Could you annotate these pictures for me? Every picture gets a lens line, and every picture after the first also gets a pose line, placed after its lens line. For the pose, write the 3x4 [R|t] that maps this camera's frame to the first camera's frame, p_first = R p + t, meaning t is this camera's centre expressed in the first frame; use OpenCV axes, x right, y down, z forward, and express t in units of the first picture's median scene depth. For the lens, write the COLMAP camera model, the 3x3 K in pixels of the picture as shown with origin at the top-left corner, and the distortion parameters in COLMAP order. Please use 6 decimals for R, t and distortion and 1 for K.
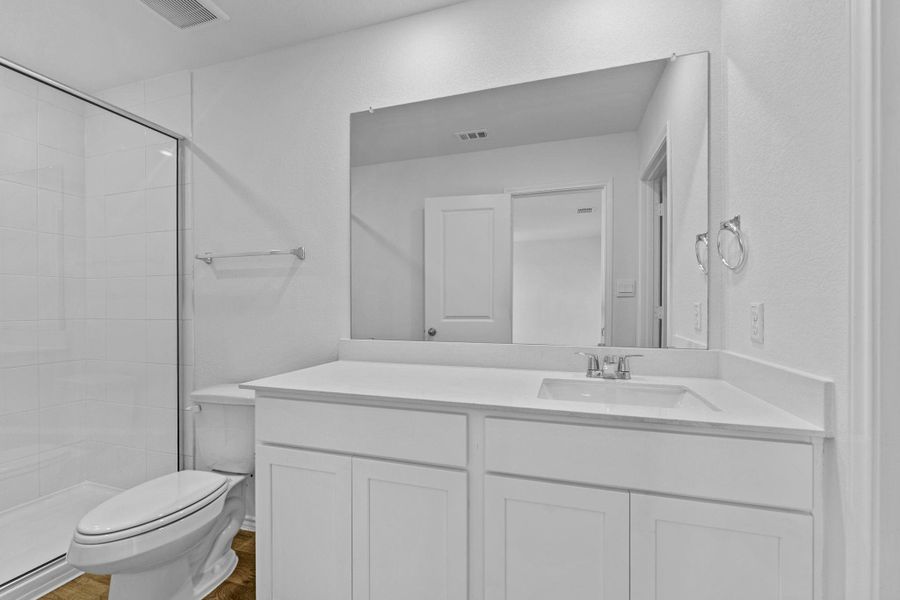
lens RADIAL K [[394.1, 0, 453.4], [0, 394.1, 305.6], [0, 0, 1]] dist [-0.000226, -0.000173]
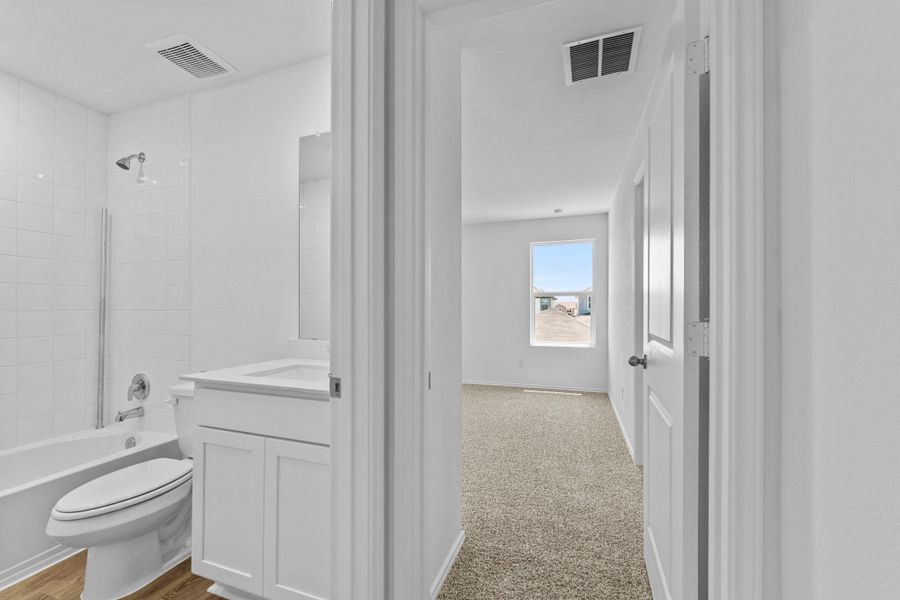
lens RADIAL K [[376.5, 0, 474.7], [0, 376.5, 311.2], [0, 0, 1]] dist [-0.000465, -0.000055]
pose [[0.999987, 0.000306, 0.005059, 0.238236], [-0.000345, 0.999970, 0.007777, -0.001393], [-0.005056, -0.007779, 0.999957, -0.079424]]
